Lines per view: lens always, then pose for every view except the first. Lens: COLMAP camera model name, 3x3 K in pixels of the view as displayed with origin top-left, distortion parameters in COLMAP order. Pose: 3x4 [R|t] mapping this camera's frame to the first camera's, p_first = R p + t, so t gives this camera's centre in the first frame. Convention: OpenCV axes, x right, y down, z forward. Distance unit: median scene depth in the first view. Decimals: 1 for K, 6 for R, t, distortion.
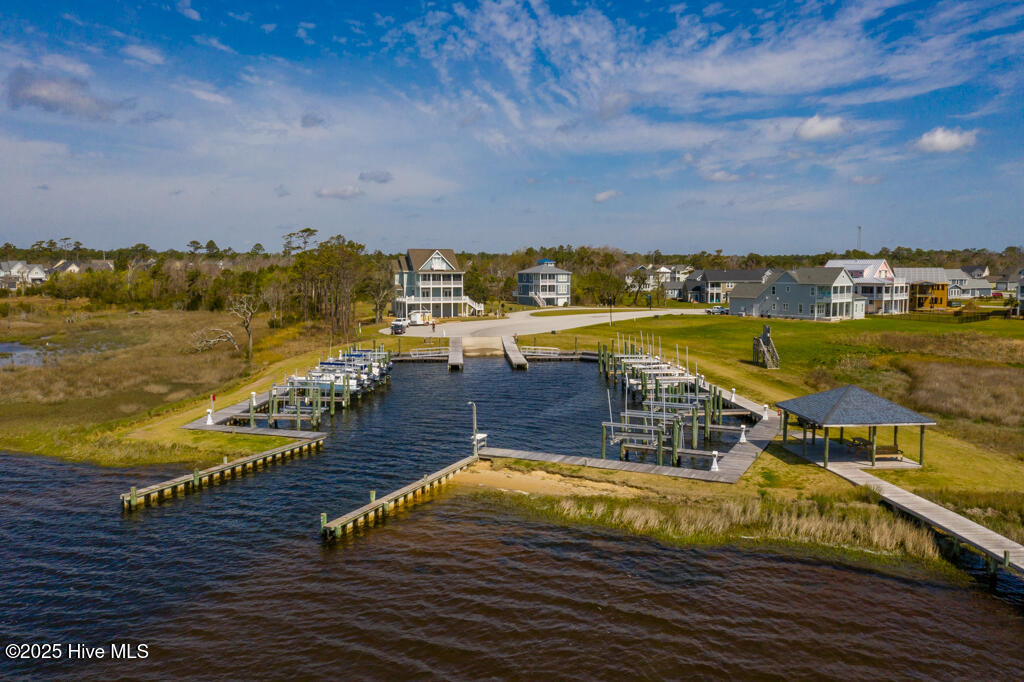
lens RADIAL K [[779.1, 0, 512.4], [0, 779.1, 378.7], [0, 0, 1]] dist [-0.008177, -0.002257]
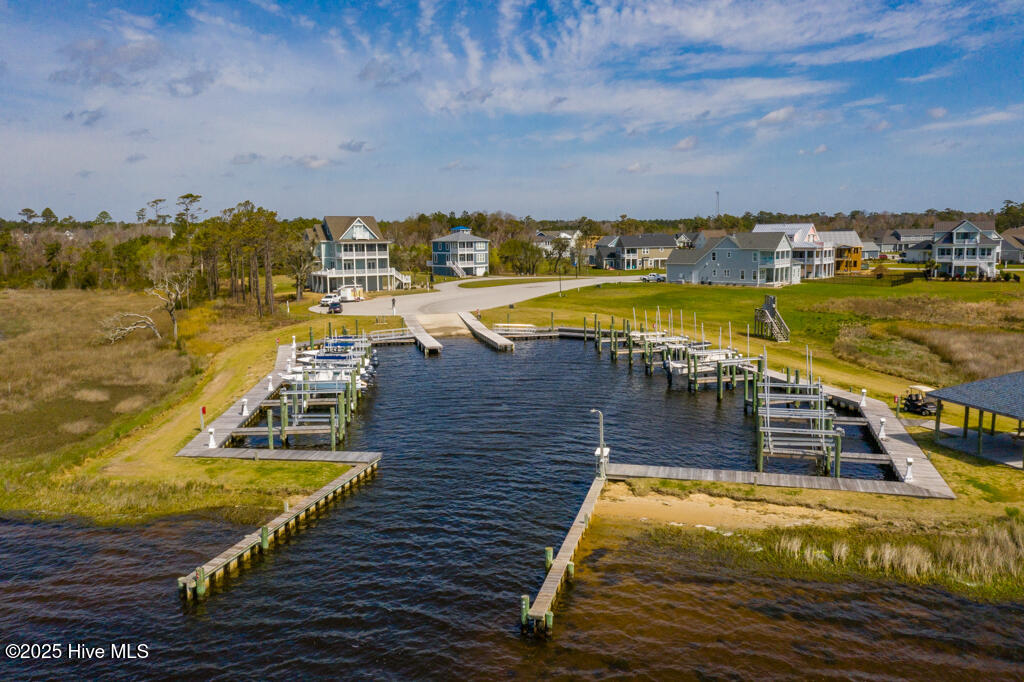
lens RADIAL K [[790.0, 0, 512.0], [0, 790.0, 341.0], [0, 0, 1]] dist [-0.002511, 0.003731]
pose [[0.985257, -0.032964, 0.167873, -0.084701], [0.034148, 0.999408, -0.004171, -0.012227], [-0.167636, 0.009842, 0.985800, 0.069263]]
